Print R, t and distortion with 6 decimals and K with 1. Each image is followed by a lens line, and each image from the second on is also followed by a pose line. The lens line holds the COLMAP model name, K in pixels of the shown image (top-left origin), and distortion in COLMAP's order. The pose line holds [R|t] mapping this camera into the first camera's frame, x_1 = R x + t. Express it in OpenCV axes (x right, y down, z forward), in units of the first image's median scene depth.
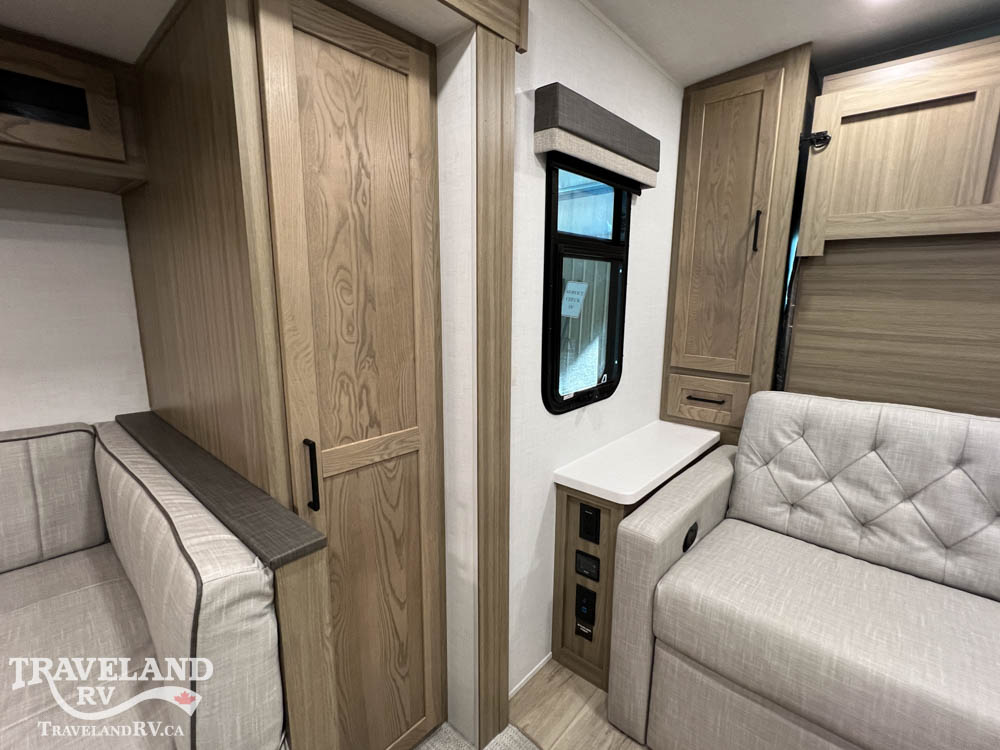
lens RADIAL K [[456.4, 0, 502.7], [0, 456.4, 375.3], [0, 0, 1]] dist [-0.000837, 0.000180]
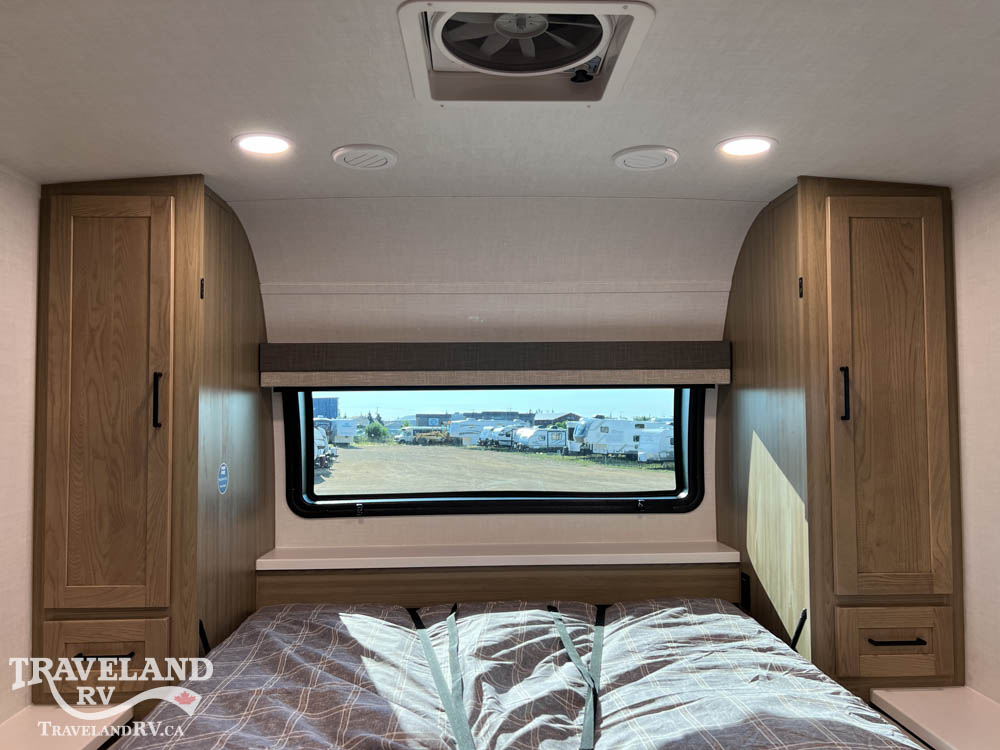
lens RADIAL K [[757.0, 0, 498.5], [0, 757.0, 379.4], [0, 0, 1]] dist [0.051313, -0.062945]
pose [[0.724865, 0.013576, 0.688757, 0.140807], [0.137901, 0.976710, -0.164383, -0.090142], [-0.674947, 0.214136, 0.706111, -0.234771]]
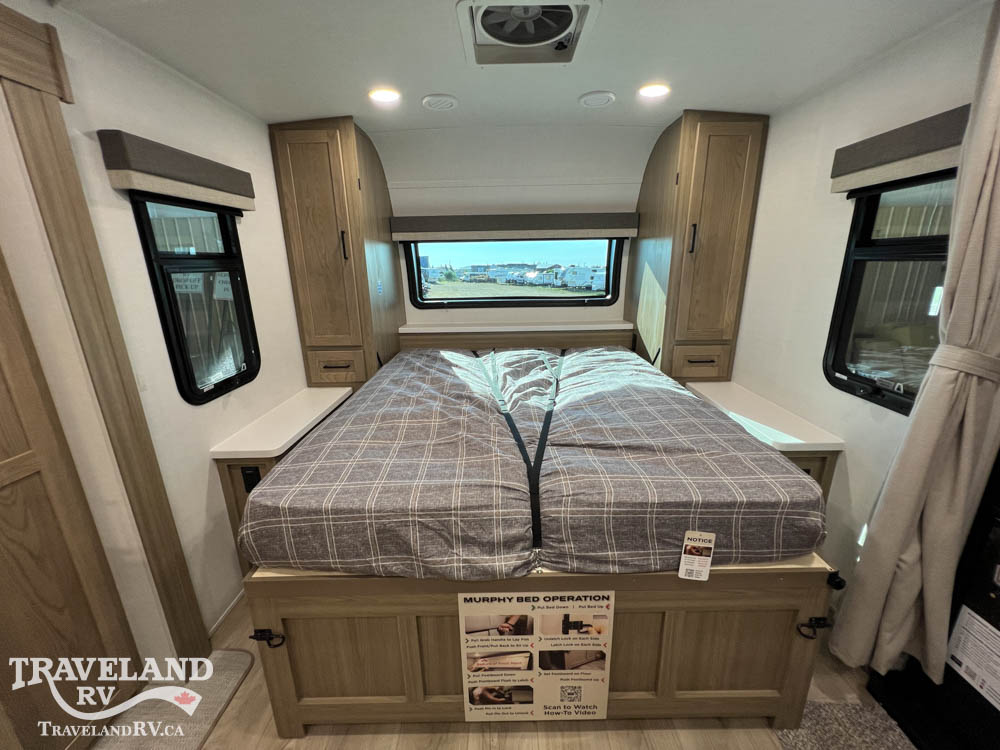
lens RADIAL K [[400.5, 0, 502.0], [0, 400.5, 375.0], [0, 0, 1]] dist [-0.000491, 0.000398]
pose [[0.748406, -0.198594, 0.632810, 0.059305], [0.141208, 0.979954, 0.140536, -0.027848], [-0.648034, -0.015820, 0.761447, -0.321916]]
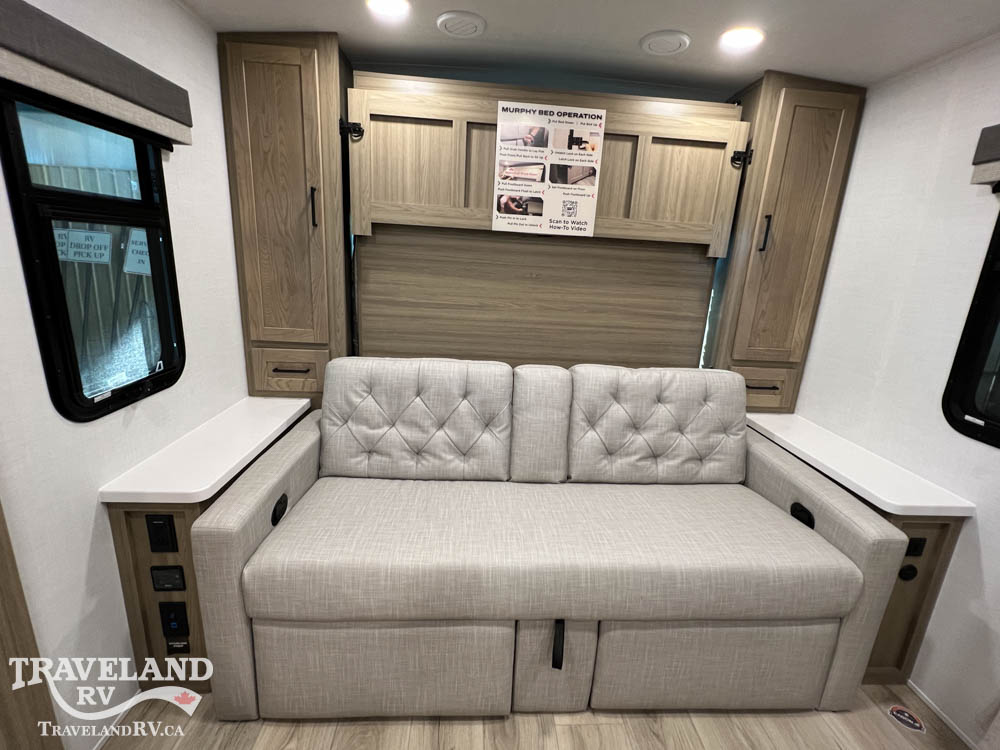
lens RADIAL K [[456.4, 0, 502.7], [0, 456.4, 375.3], [0, 0, 1]] dist [-0.000837, 0.000180]
pose [[0.707577, -0.149037, 0.690741, 0.091077], [0.081139, 0.988176, 0.130096, -0.038821], [-0.701963, -0.036007, 0.711303, -0.079532]]
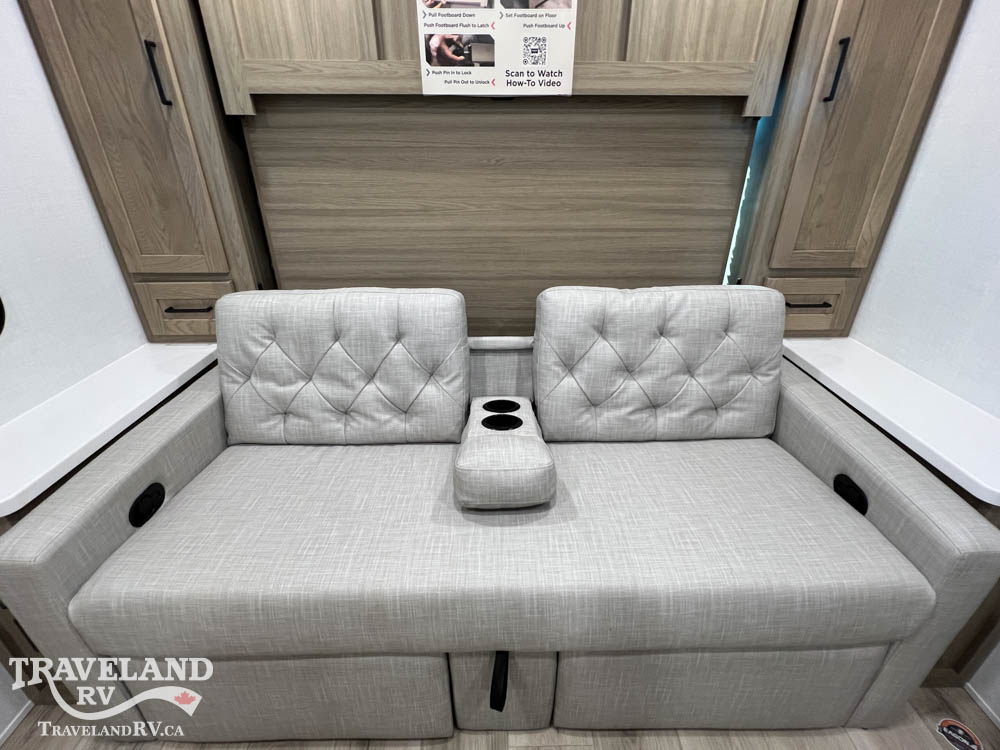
lens RADIAL K [[456.4, 0, 502.7], [0, 456.4, 375.3], [0, 0, 1]] dist [-0.000837, 0.000180]
pose [[0.738618, -0.313376, 0.596858, 0.432394], [0.131200, 0.935278, 0.328698, -0.038849], [-0.661234, -0.164474, 0.731927, 0.029774]]
